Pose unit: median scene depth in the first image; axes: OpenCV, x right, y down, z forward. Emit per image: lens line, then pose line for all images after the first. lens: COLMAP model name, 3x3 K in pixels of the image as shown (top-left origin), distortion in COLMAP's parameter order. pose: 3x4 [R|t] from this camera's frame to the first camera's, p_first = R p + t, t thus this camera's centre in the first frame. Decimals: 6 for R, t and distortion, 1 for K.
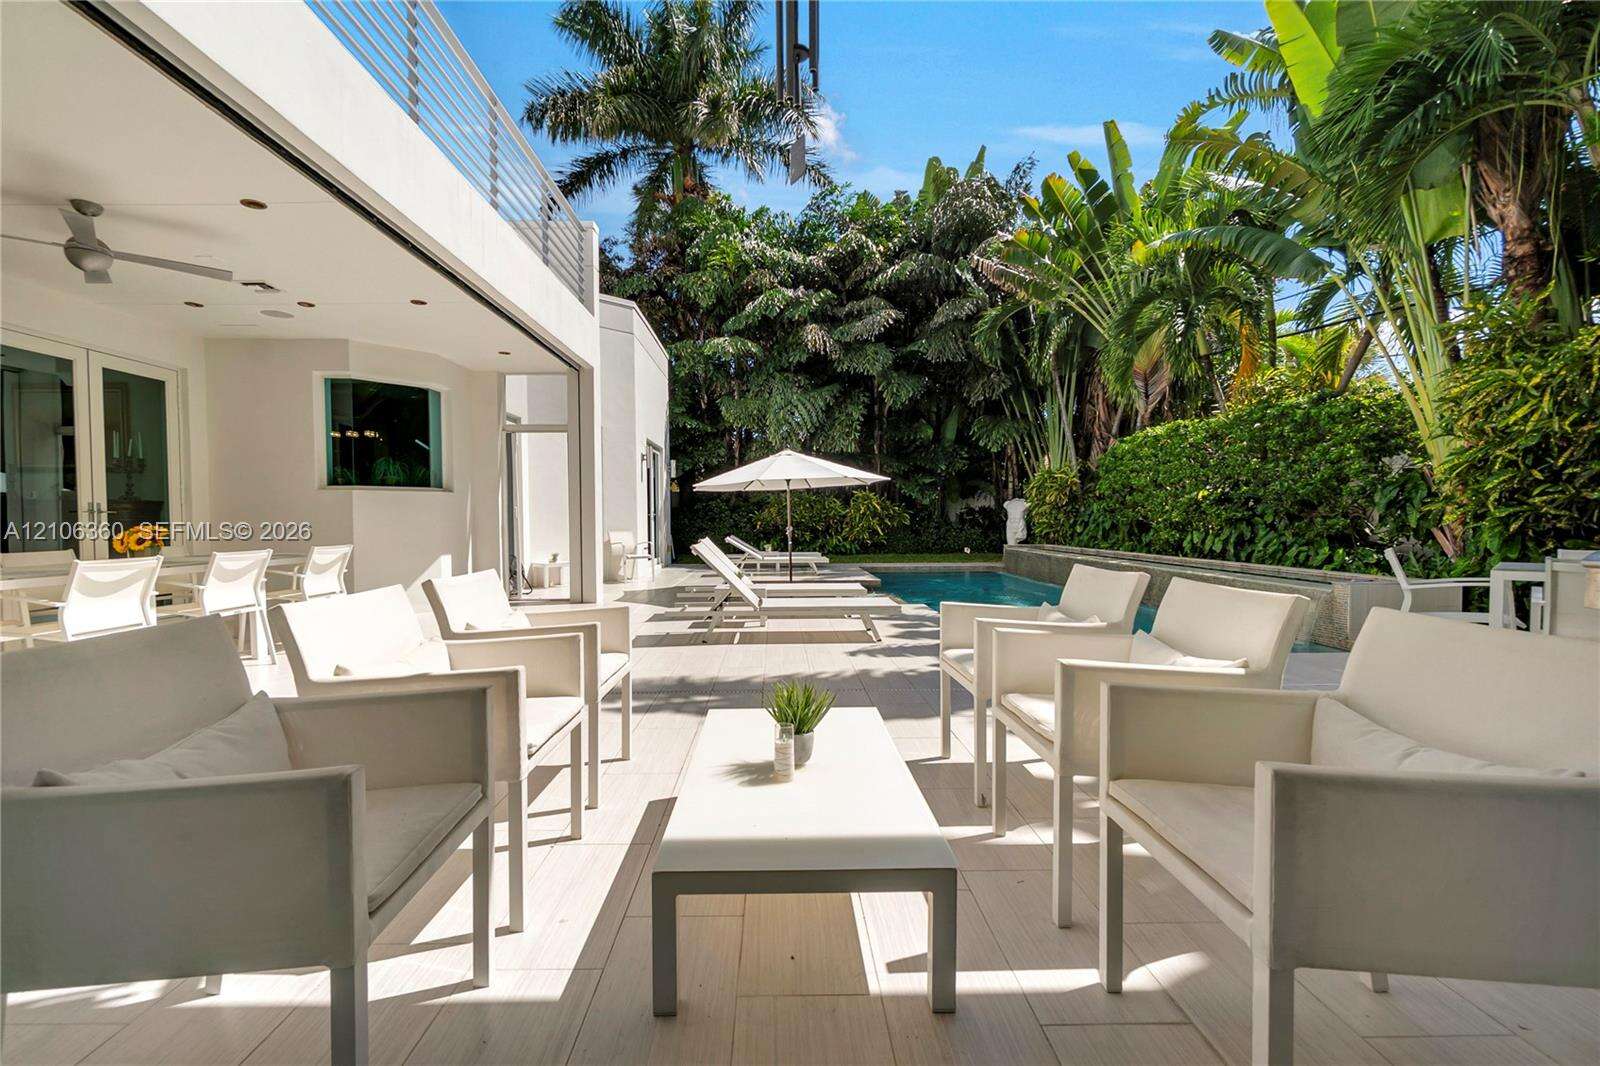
lens RADIAL K [[686.3, 0, 797.2], [0, 686.3, 538.6], [0, 0, 1]] dist [-0.001079, 0.000057]
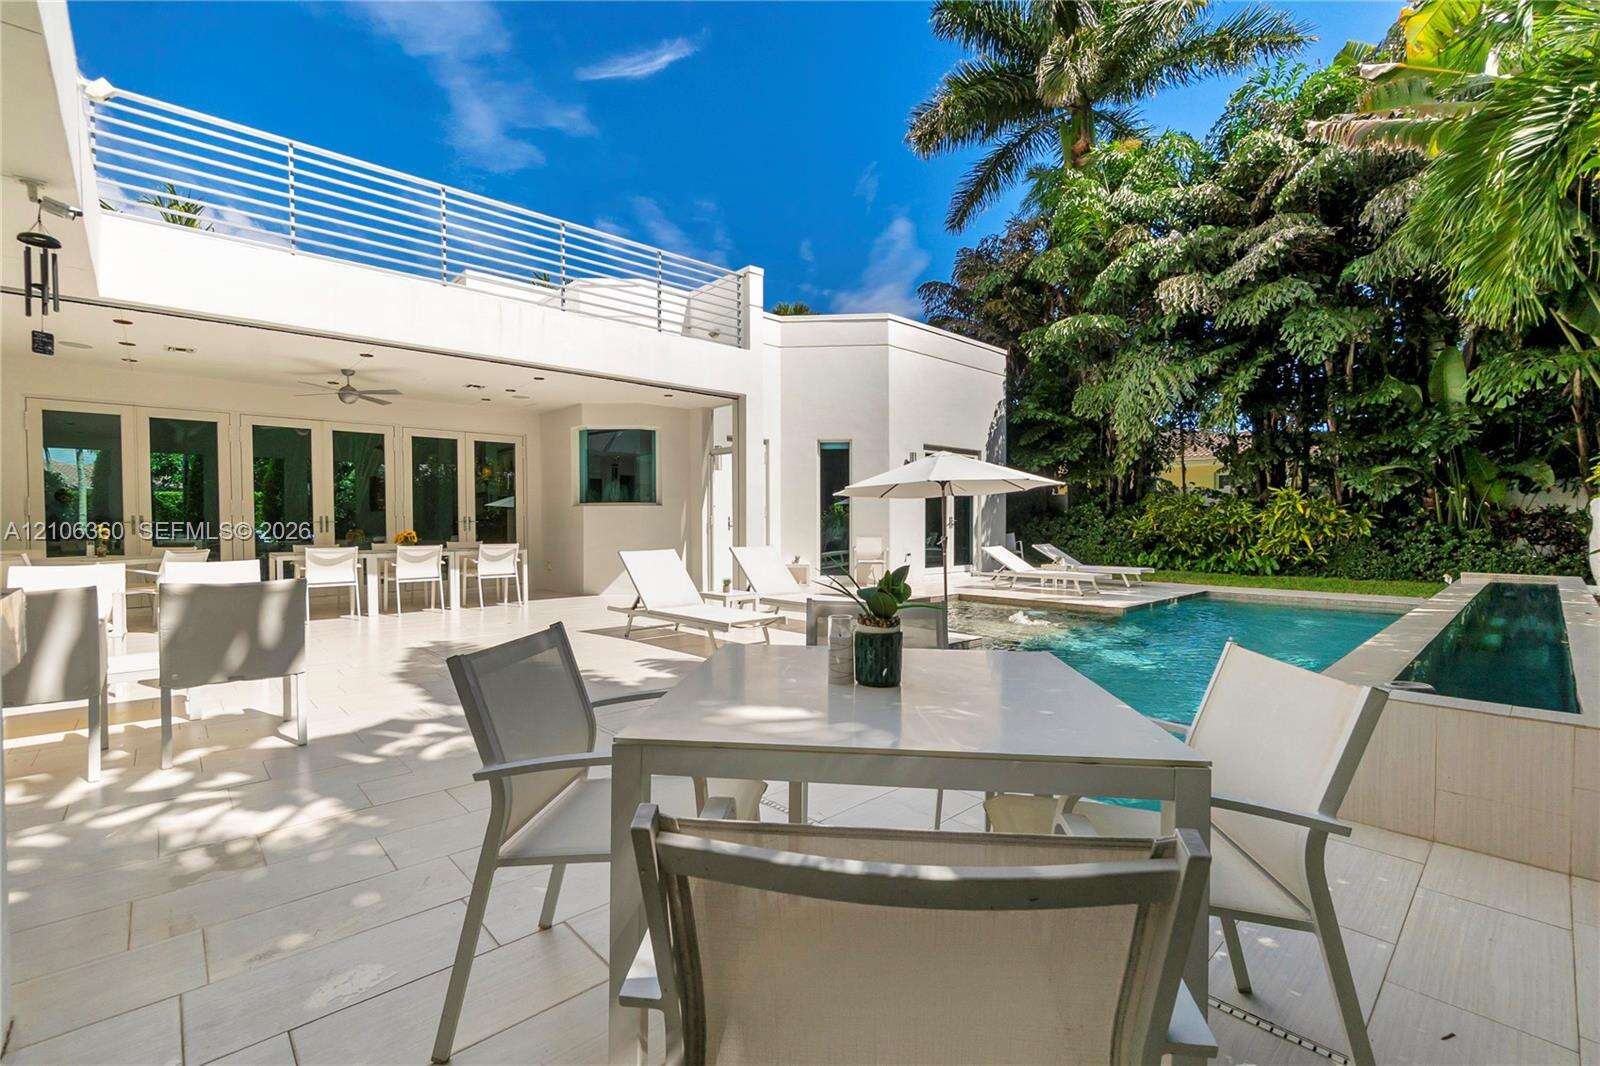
lens RADIAL K [[696.6, 0, 780.7], [0, 696.6, 538.9], [0, 0, 1]] dist [0.000763, 0.000196]
pose [[0.659624, 0.019697, -0.751338, 0.541376], [-0.023788, 0.999703, 0.005324, -0.013193], [0.751220, 0.014360, 0.659896, 0.244659]]
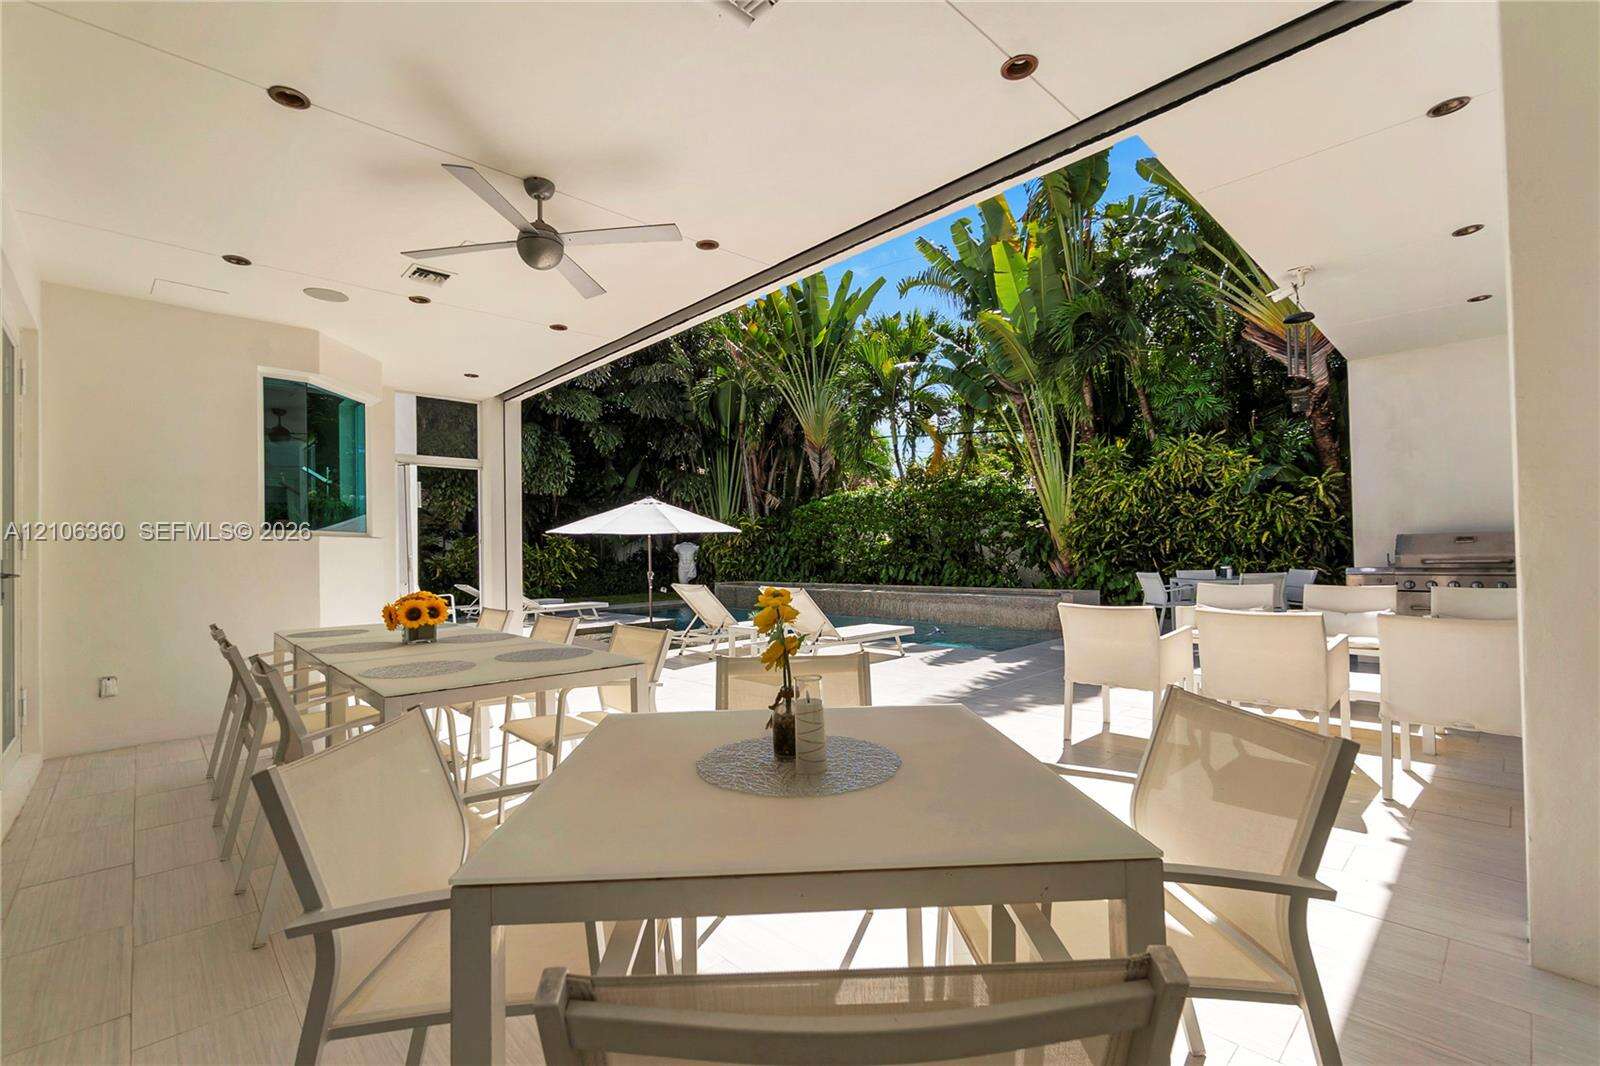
lens RADIAL K [[686.3, 0, 797.2], [0, 686.3, 538.6], [0, 0, 1]] dist [-0.001079, 0.000057]
pose [[0.737776, 0.004594, 0.675029, -0.554663], [0.035756, 0.998307, -0.045873, -0.011677], [-0.674097, 0.057980, 0.736363, 0.087491]]
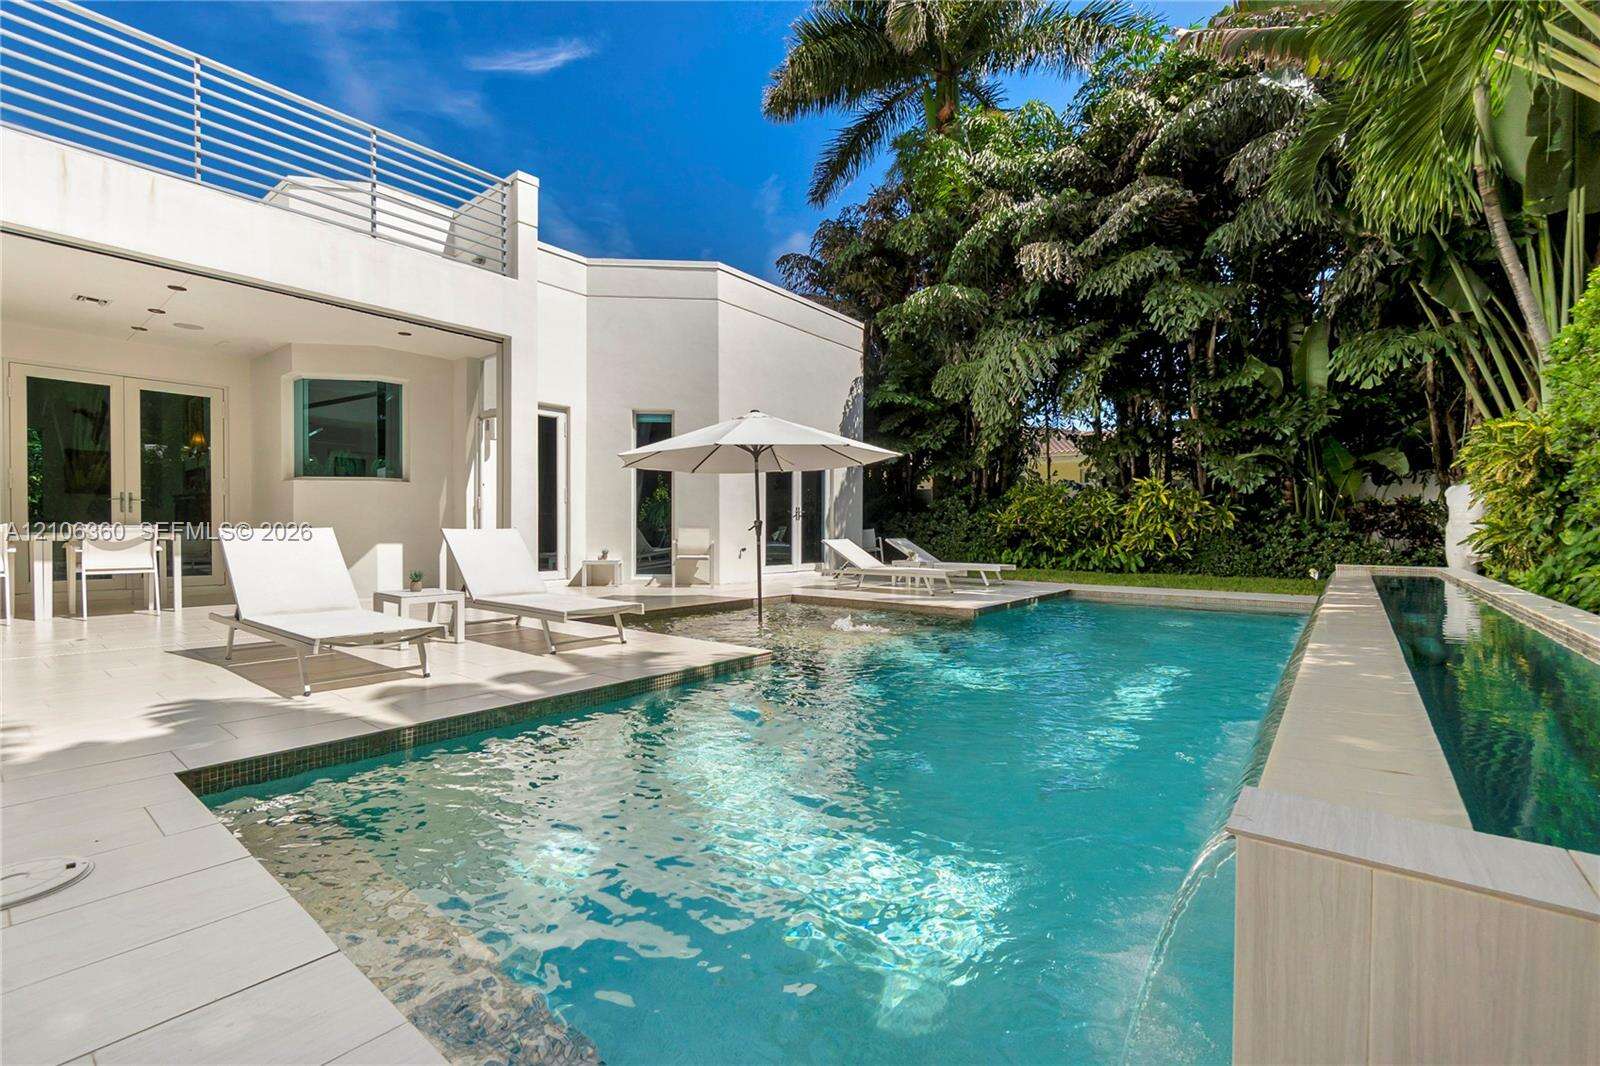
lens RADIAL K [[701.7, 0, 772.9], [0, 701.7, 535.1], [0, 0, 1]] dist [-0.002689, -0.000151]
pose [[0.758722, 0.013044, -0.651284, 0.478951], [-0.027224, 0.999561, -0.011695, 0.007059], [0.650846, 0.026604, 0.758744, 0.473447]]
